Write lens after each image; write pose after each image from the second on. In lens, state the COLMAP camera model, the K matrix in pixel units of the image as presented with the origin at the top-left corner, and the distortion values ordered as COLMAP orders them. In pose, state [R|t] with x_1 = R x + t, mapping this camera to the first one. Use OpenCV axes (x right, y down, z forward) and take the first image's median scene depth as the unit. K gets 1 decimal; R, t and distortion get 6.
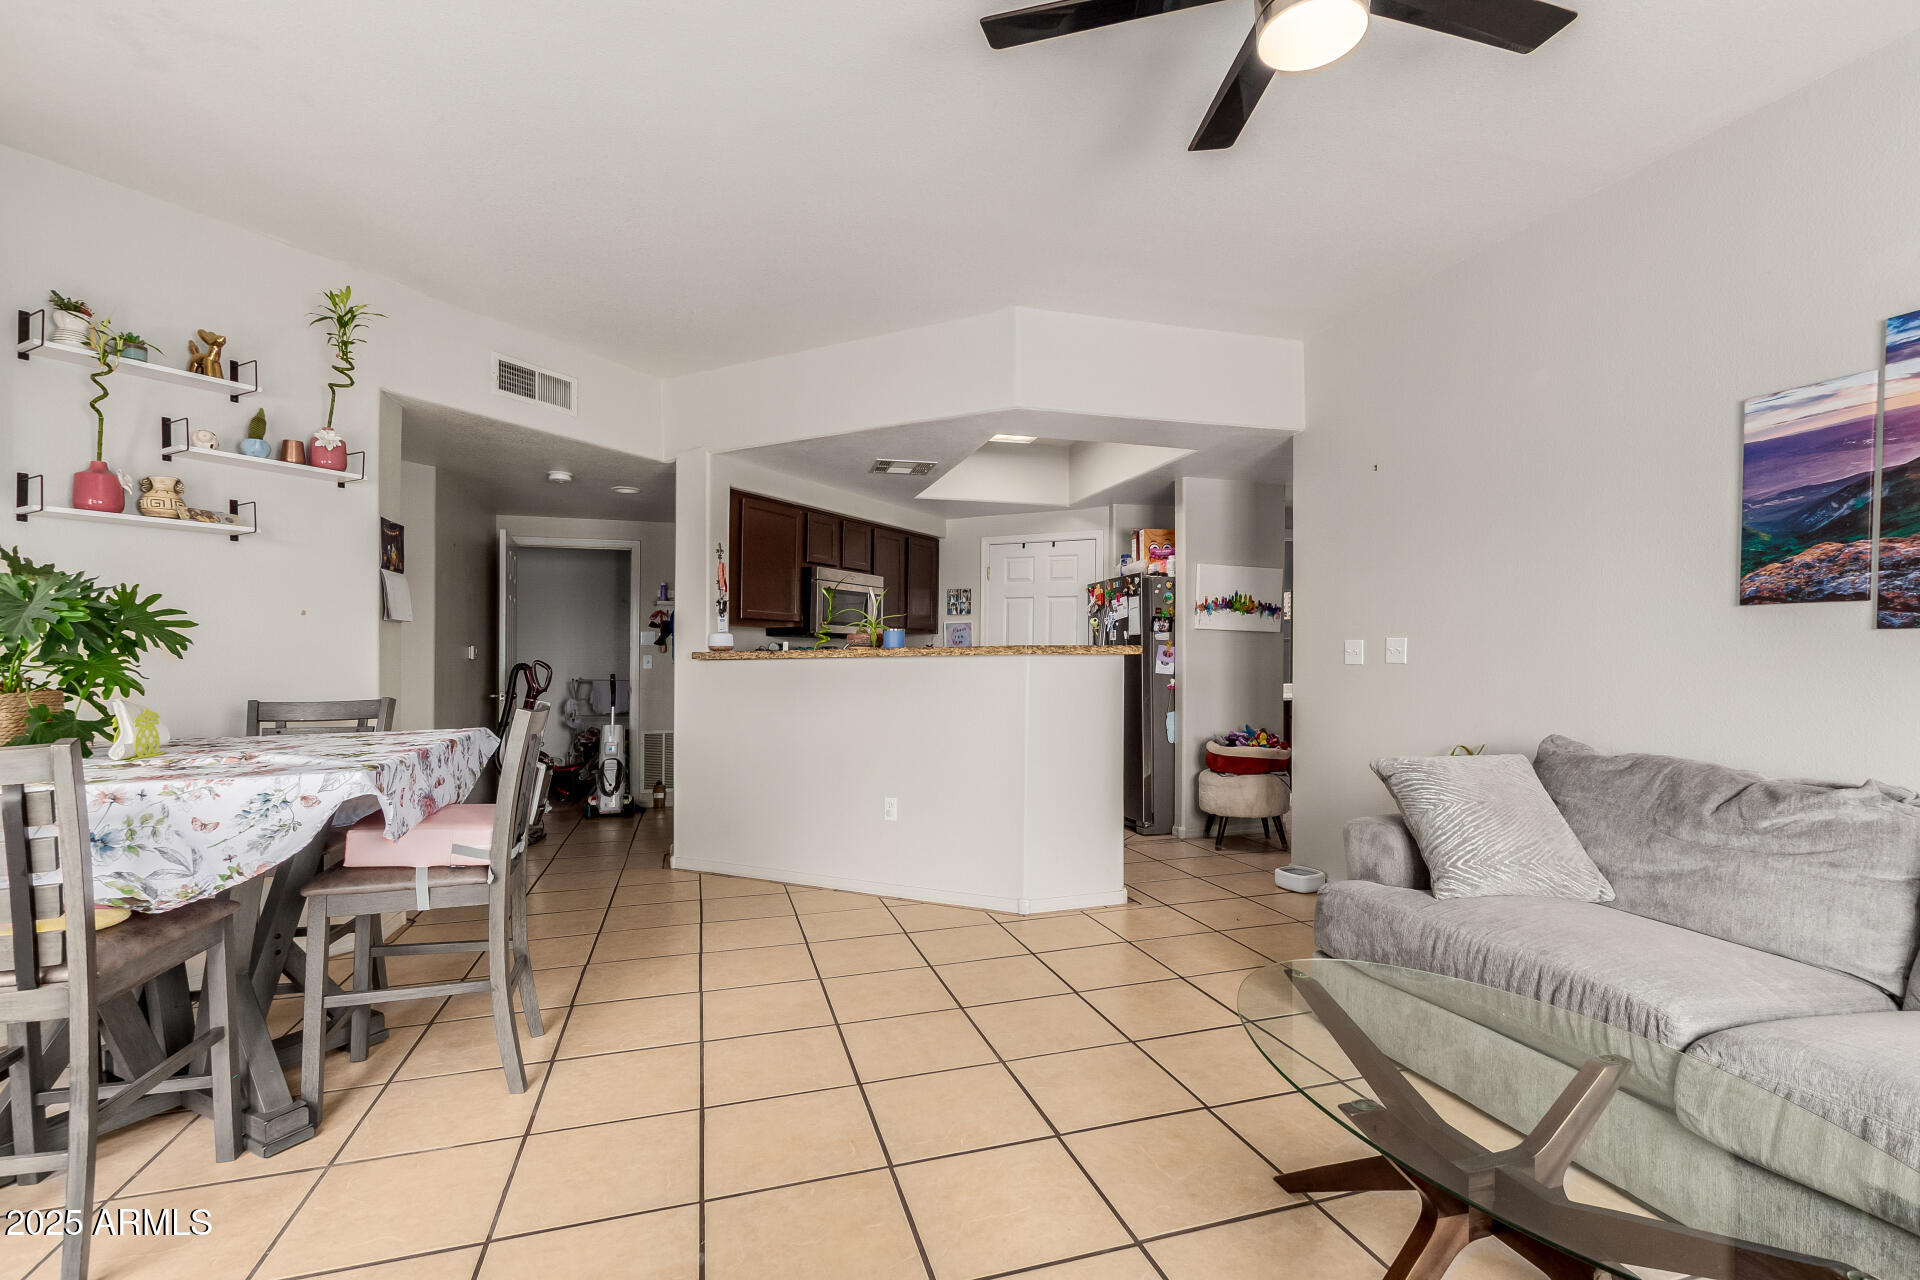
lens RADIAL K [[886.3, 0, 979.5], [0, 886.3, 682.2], [0, 0, 1]] dist [-0.001123, -0.000437]
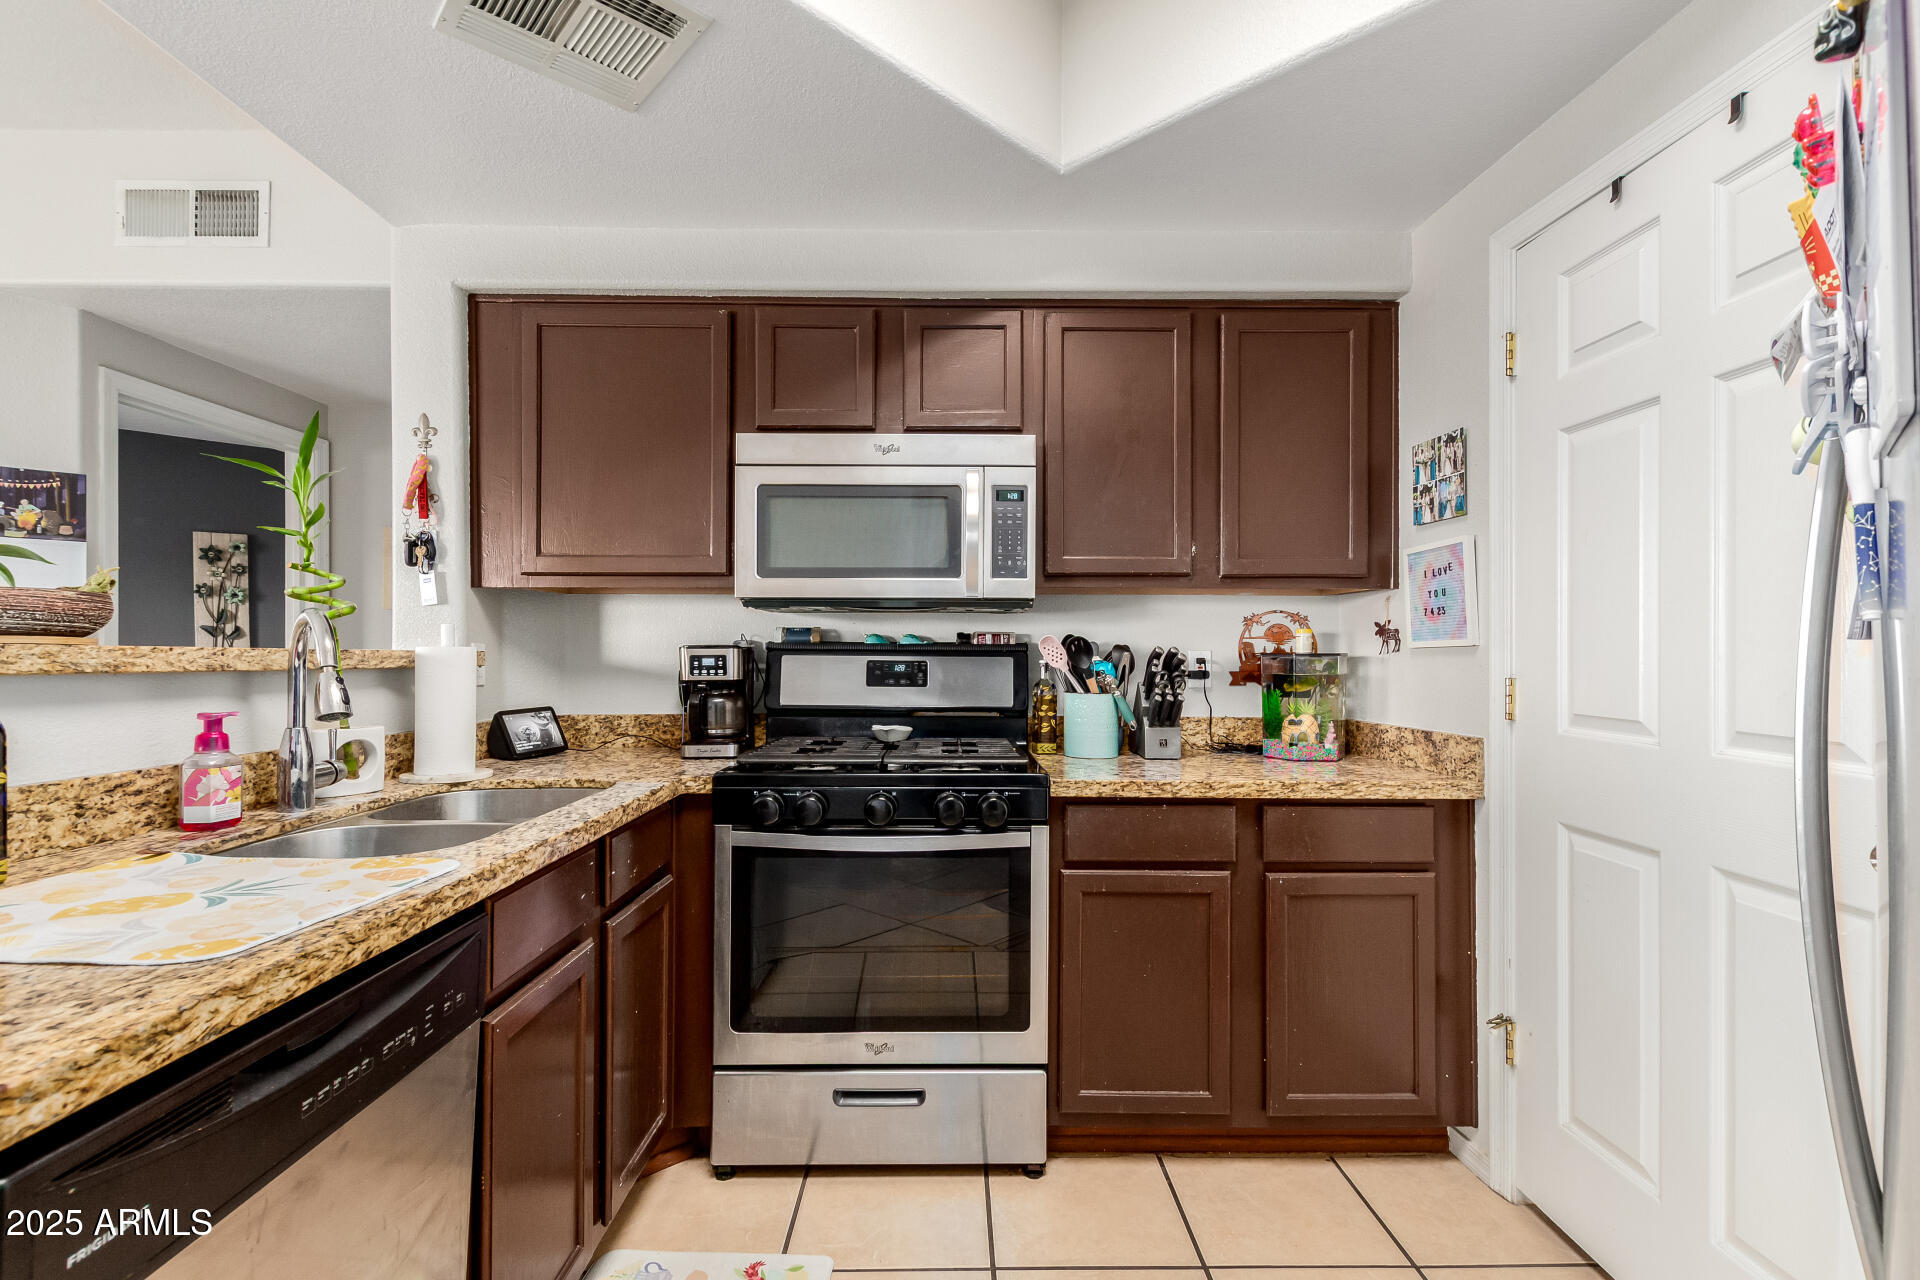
lens RADIAL K [[888.9, 0, 960.0], [0, 888.9, 640.0], [0, 0, 1]] dist [-0.000251, -0.000397]
pose [[0.469018, -0.006314, -0.883166, 0.483799], [-0.025267, 0.999469, -0.020564, -0.068598], [0.882827, 0.031959, 0.468609, 1.999780]]
